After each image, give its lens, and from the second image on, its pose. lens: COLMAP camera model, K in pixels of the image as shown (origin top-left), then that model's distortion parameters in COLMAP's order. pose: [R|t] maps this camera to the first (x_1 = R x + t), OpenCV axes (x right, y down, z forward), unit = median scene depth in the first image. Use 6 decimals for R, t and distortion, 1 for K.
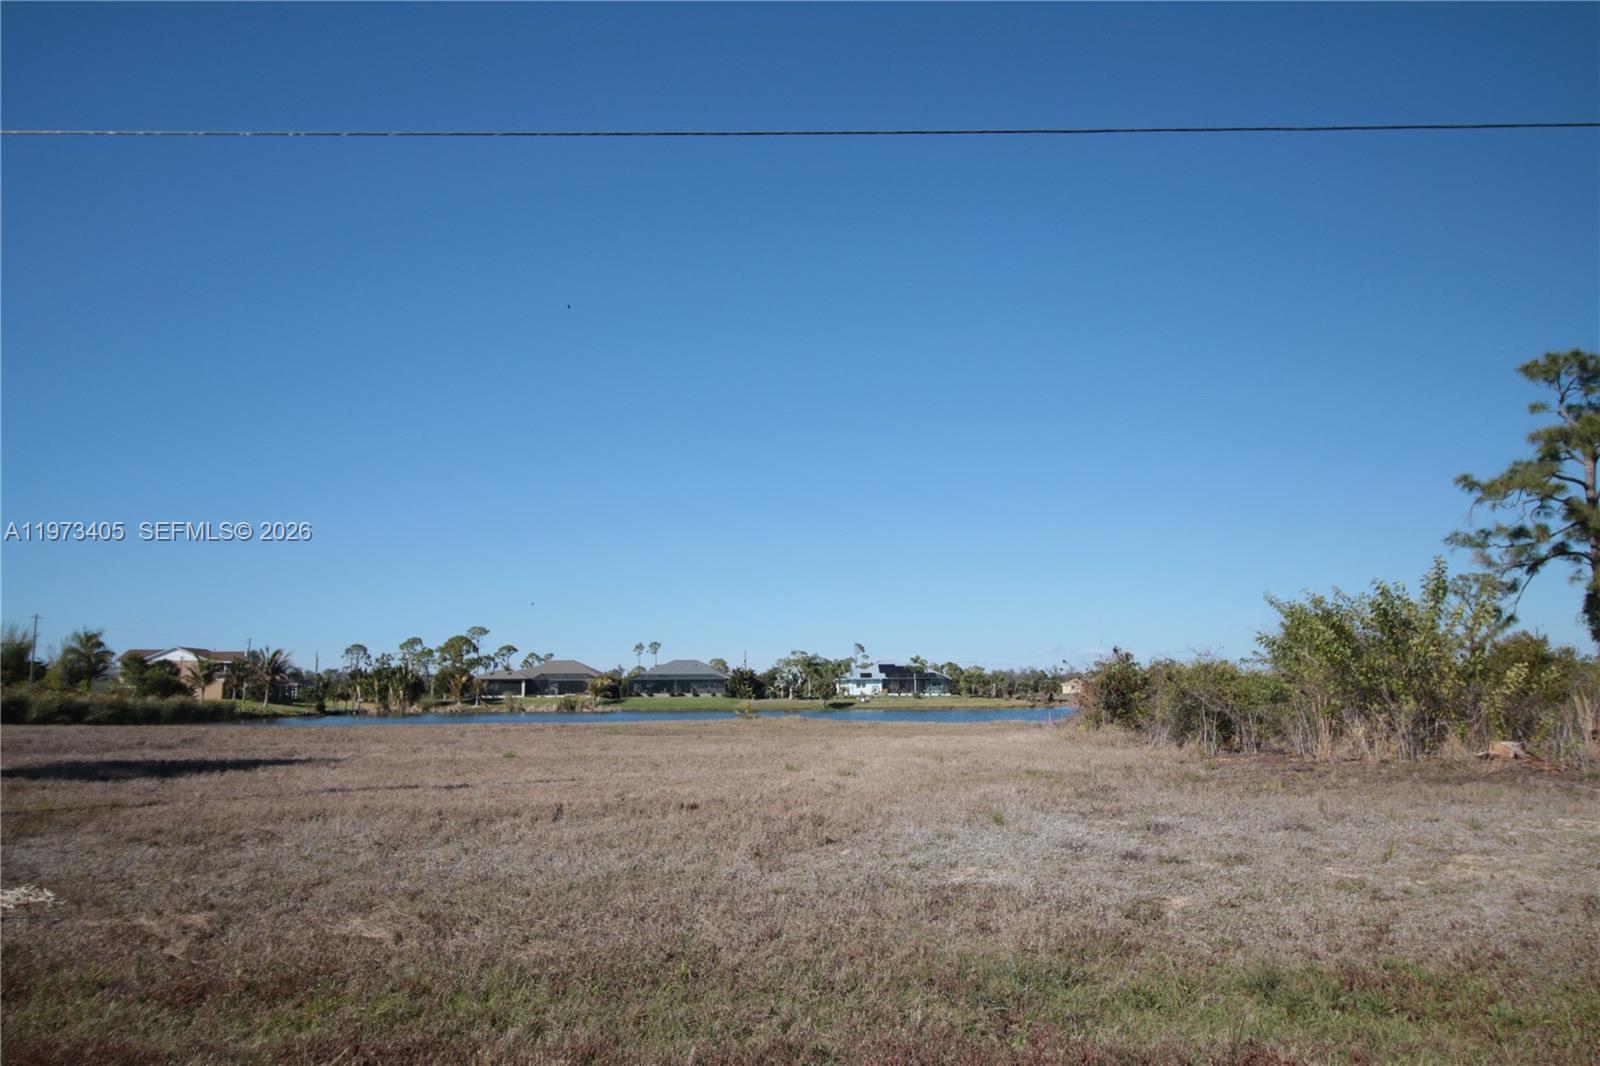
lens RADIAL K [[1160.3, 0, 801.7], [0, 1160.3, 564.6], [0, 0, 1]] dist [0.018560, -0.012850]
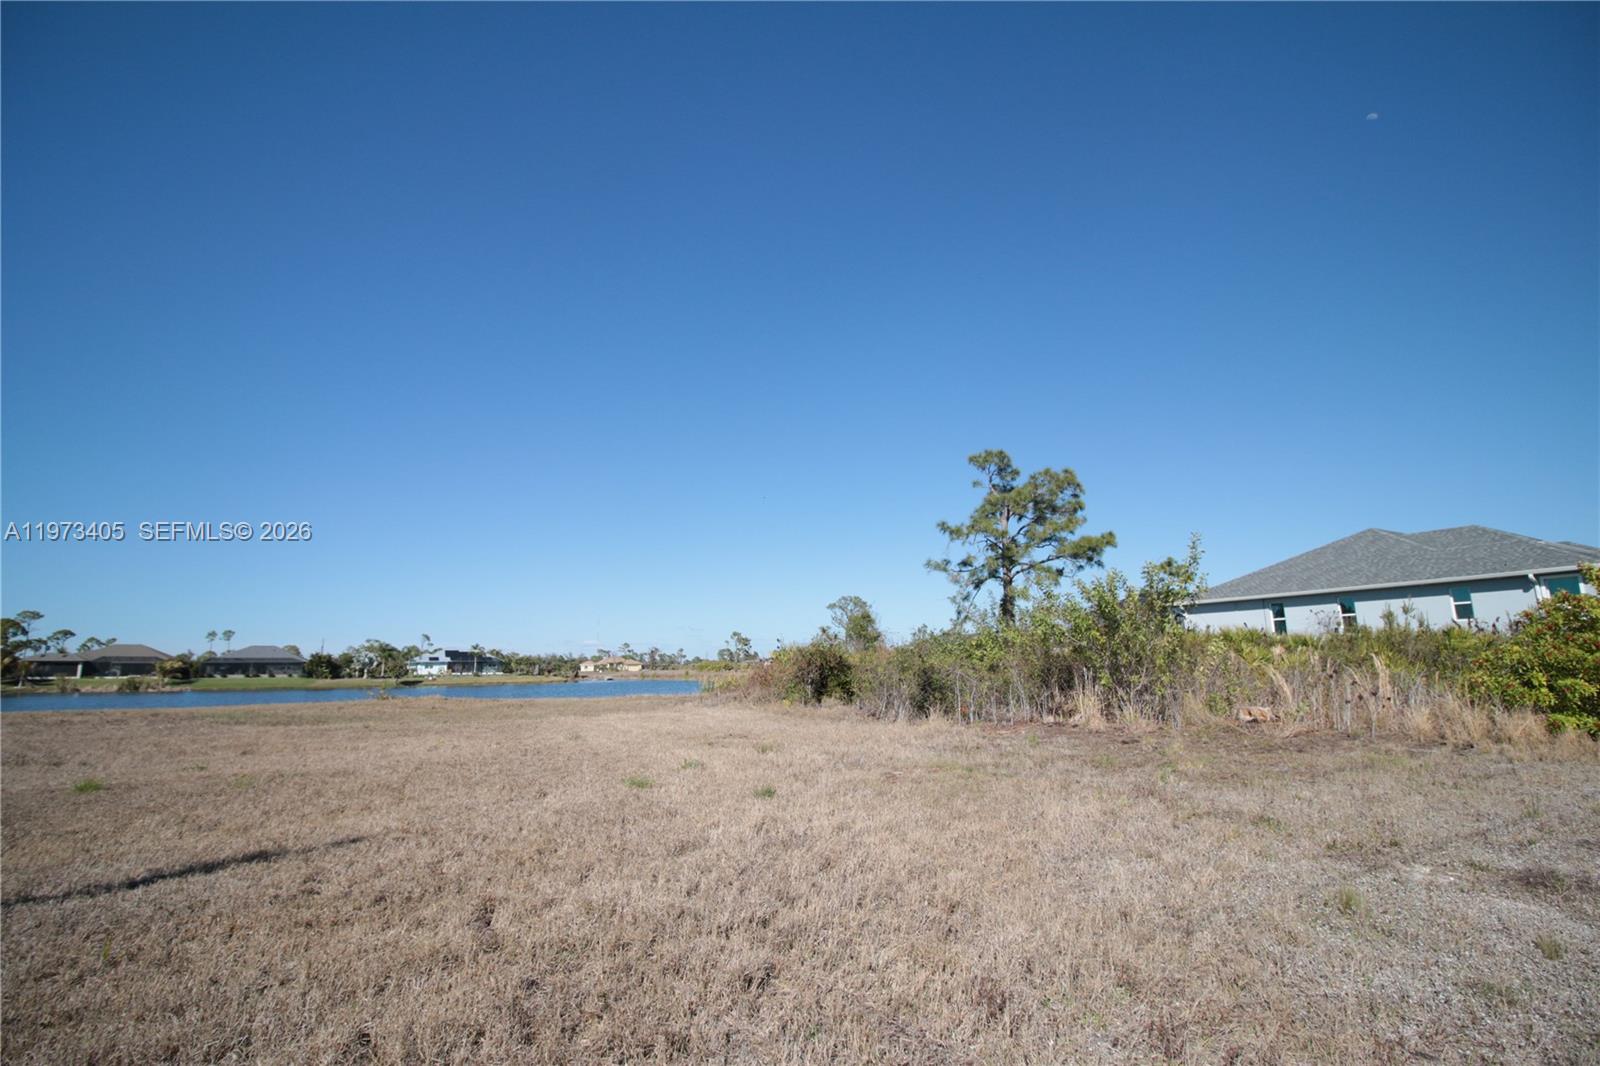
lens RADIAL K [[737.5, 0, 791.9], [0, 737.5, 518.5], [0, 0, 1]] dist [-0.000481, -0.012905]
pose [[0.860497, 0.093738, 0.500758, -0.026345], [-0.046407, 0.993263, -0.106185, 0.009899], [-0.507338, 0.068133, 0.859050, 0.093619]]
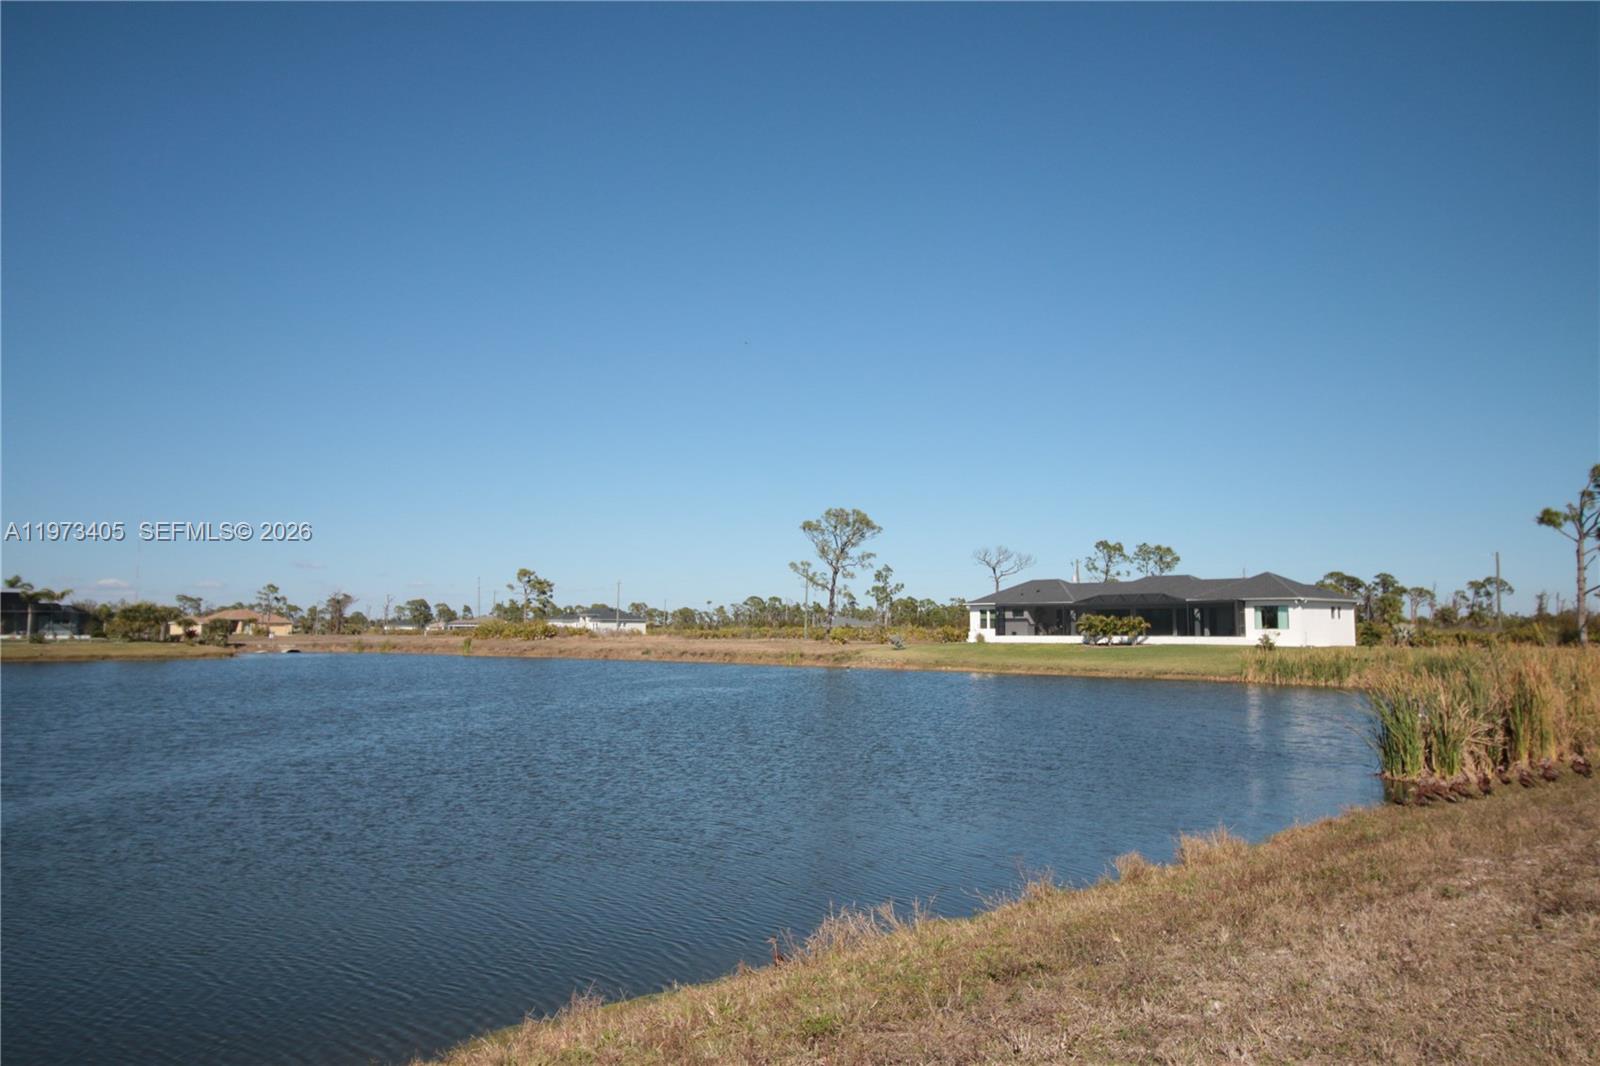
lens RADIAL K [[1160.3, 0, 789.8], [0, 1160.3, 533.2], [0, 0, 1]] dist [0.018560, -0.012850]
pose [[0.706753, 0.066644, 0.704314, -0.064264], [-0.084088, 0.996409, -0.009903, 0.024213], [-0.702445, -0.052225, 0.709819, 0.233722]]
